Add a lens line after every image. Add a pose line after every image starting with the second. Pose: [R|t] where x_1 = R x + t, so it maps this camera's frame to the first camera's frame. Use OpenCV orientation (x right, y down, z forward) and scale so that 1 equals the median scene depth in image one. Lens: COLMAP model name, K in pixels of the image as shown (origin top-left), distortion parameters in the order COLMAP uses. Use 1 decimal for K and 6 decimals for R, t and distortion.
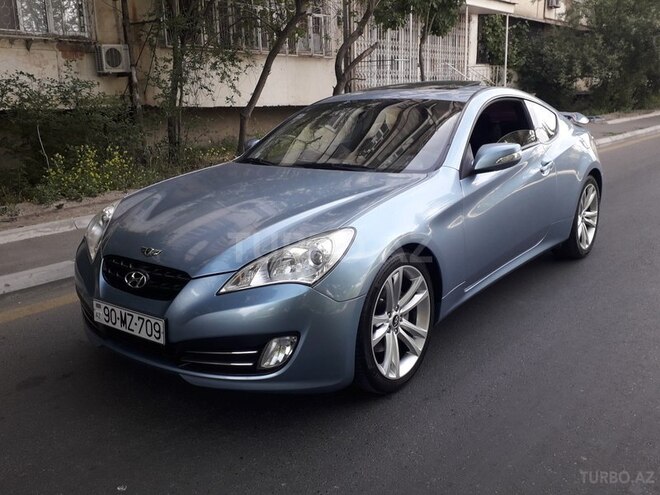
lens RADIAL K [[643.8, 0, 319.9], [0, 643.8, 246.8], [0, 0, 1]] dist [0.029256, 0.000000]
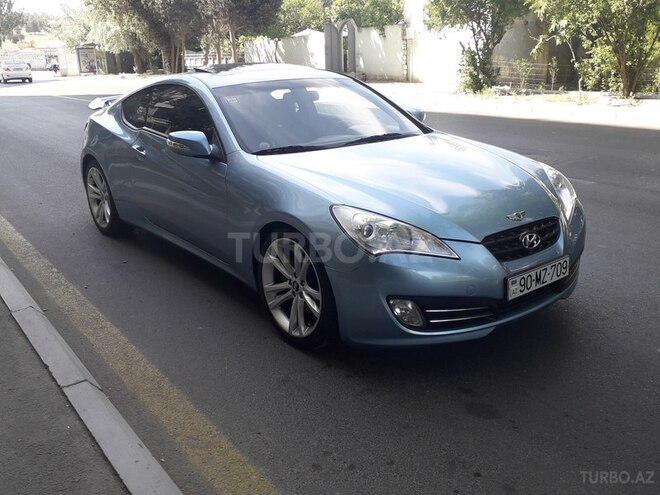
lens RADIAL K [[643.8, 0, 326.8], [0, 643.8, 244.9], [0, 0, 1]] dist [0.029256, 0.000000]
pose [[0.210532, -0.267002, 0.940418, -0.886164], [0.253056, 0.944075, 0.211388, -0.166615], [-0.944266, 0.193475, 0.266325, 0.659287]]
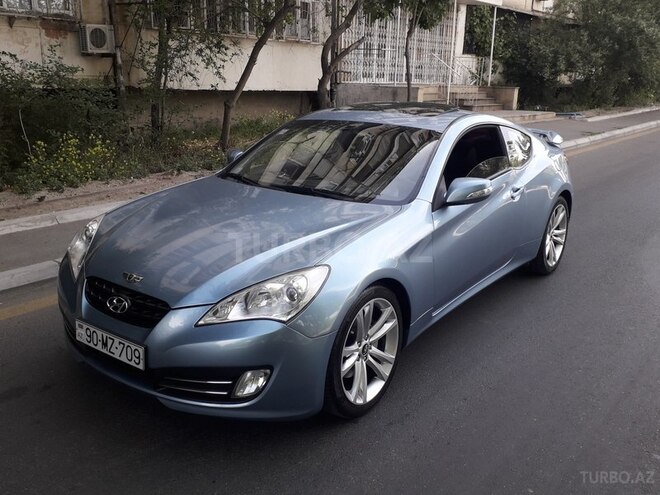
lens RADIAL K [[643.8, 0, 321.2], [0, 643.8, 247.2], [0, 0, 1]] dist [0.029256, 0.000000]
pose [[0.998746, 0.037757, 0.032873, 0.003257], [-0.039065, 0.998432, 0.040102, -0.061382], [-0.031308, -0.041336, 0.998655, -0.030747]]
